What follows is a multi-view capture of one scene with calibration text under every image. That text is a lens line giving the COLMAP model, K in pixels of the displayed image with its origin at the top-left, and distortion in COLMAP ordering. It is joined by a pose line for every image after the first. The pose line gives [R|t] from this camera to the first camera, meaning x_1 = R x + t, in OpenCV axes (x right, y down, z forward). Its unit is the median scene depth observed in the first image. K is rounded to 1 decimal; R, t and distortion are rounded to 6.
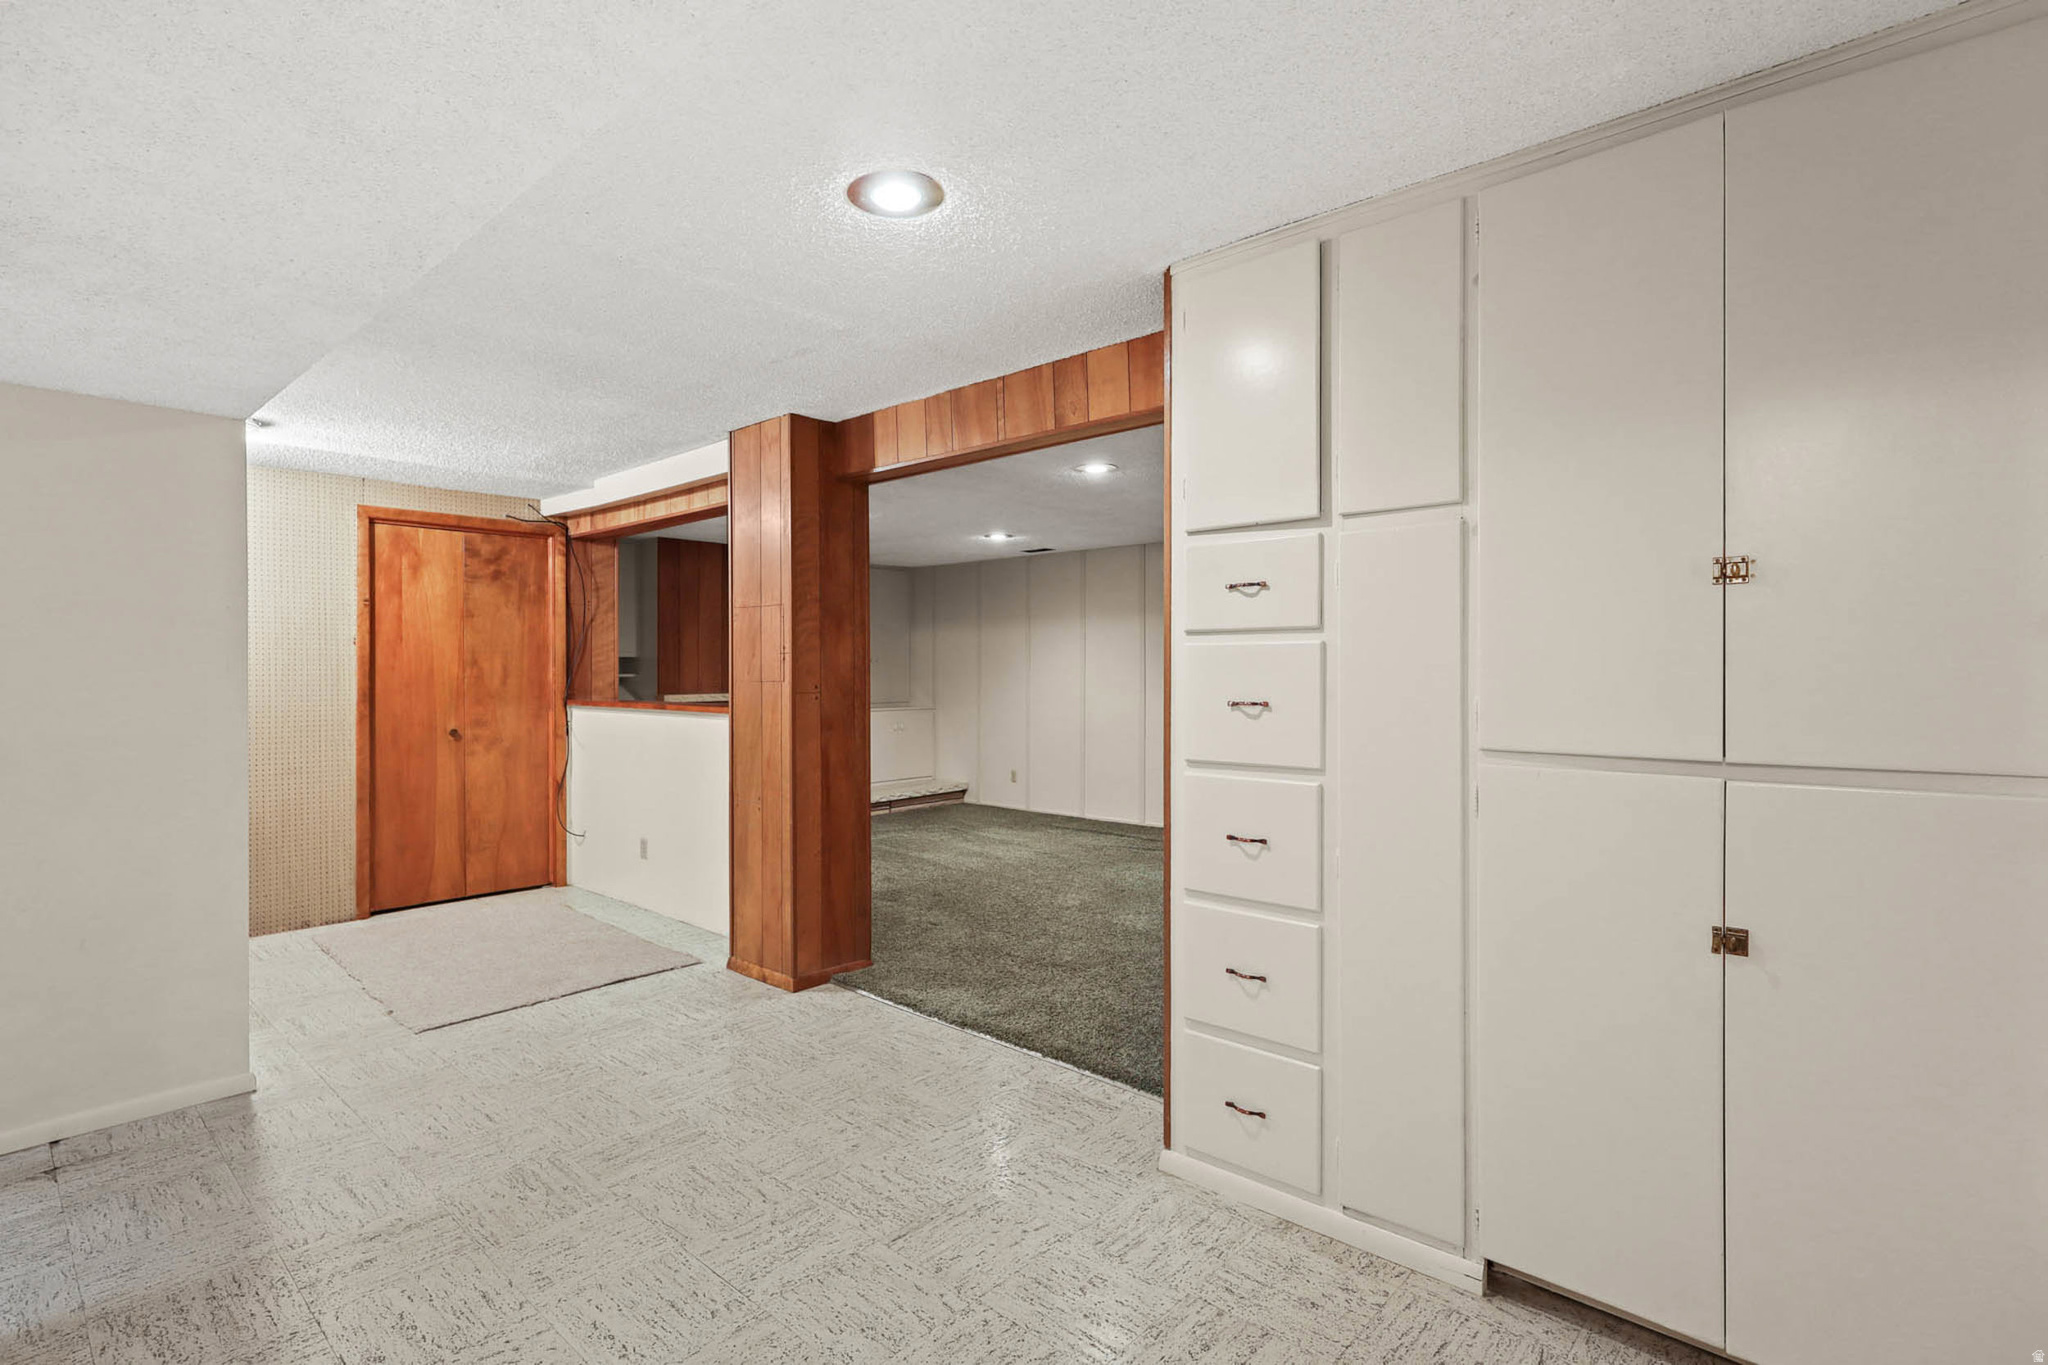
lens RADIAL K [[958.9, 0, 1029.4], [0, 958.9, 671.4], [0, 0, 1]] dist [-0.003024, 0.000985]
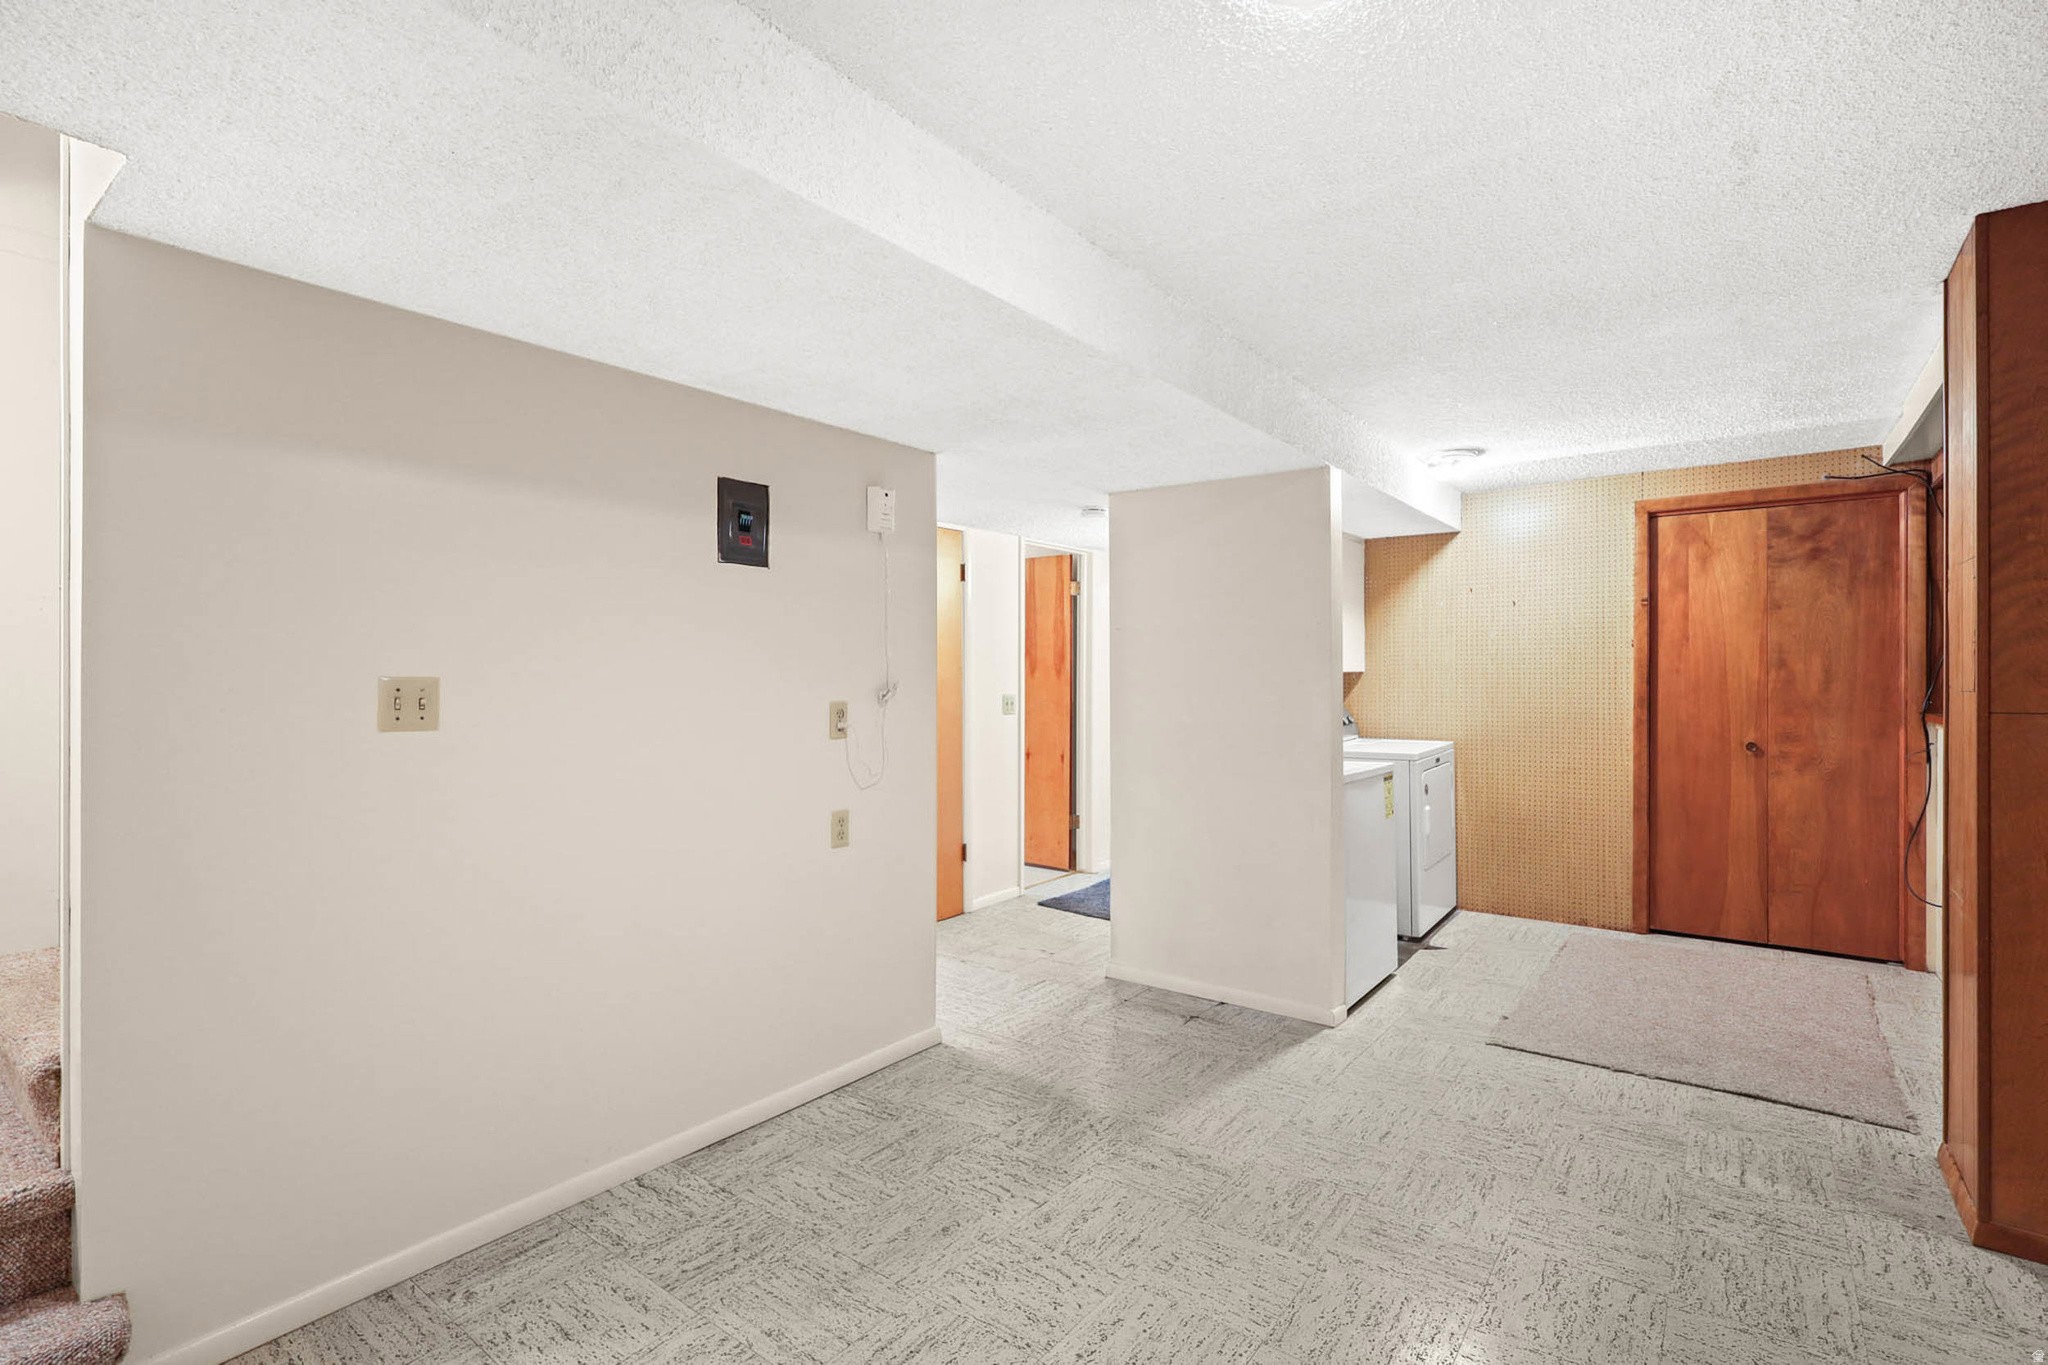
lens RADIAL K [[958.9, 0, 1028.4], [0, 958.9, 675.6], [0, 0, 1]] dist [-0.003024, 0.000985]
pose [[0.081721, -0.001144, -0.996655, 0.200765], [0.002540, 0.999996, -0.000939, 0.000198], [0.996652, -0.002454, 0.081724, 0.301852]]
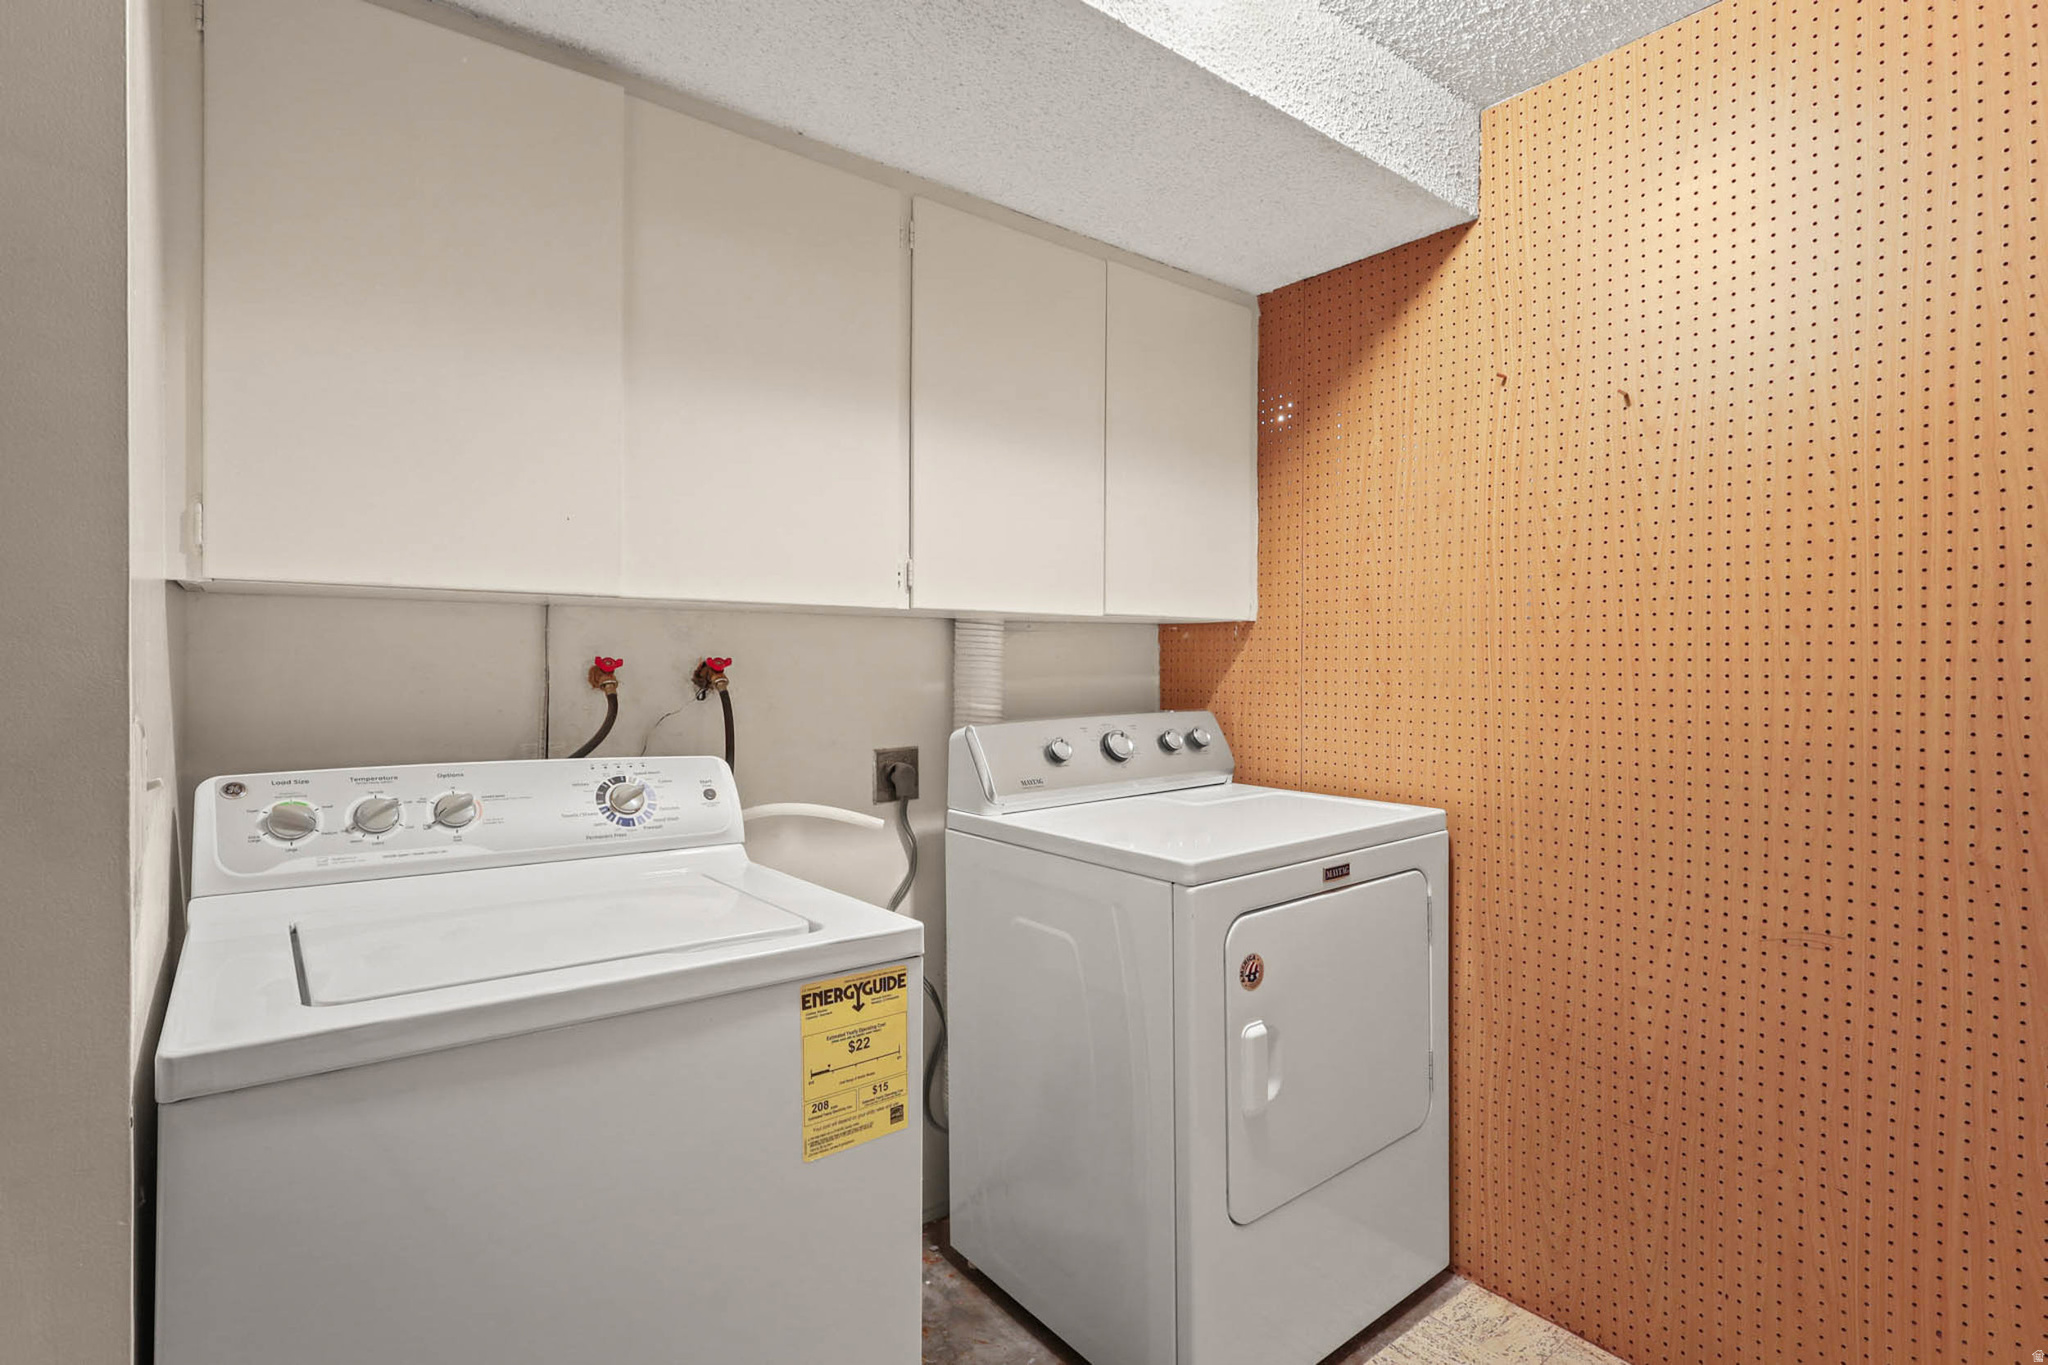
lens RADIAL K [[958.9, 0, 1019.7], [0, 958.9, 674.8], [0, 0, 1]] dist [-0.003024, 0.000985]
pose [[-0.189143, 0.006126, -0.981930, -0.396548], [-0.004440, 0.999965, 0.007094, 0.018253], [0.981939, 0.005702, -0.189109, 0.748769]]
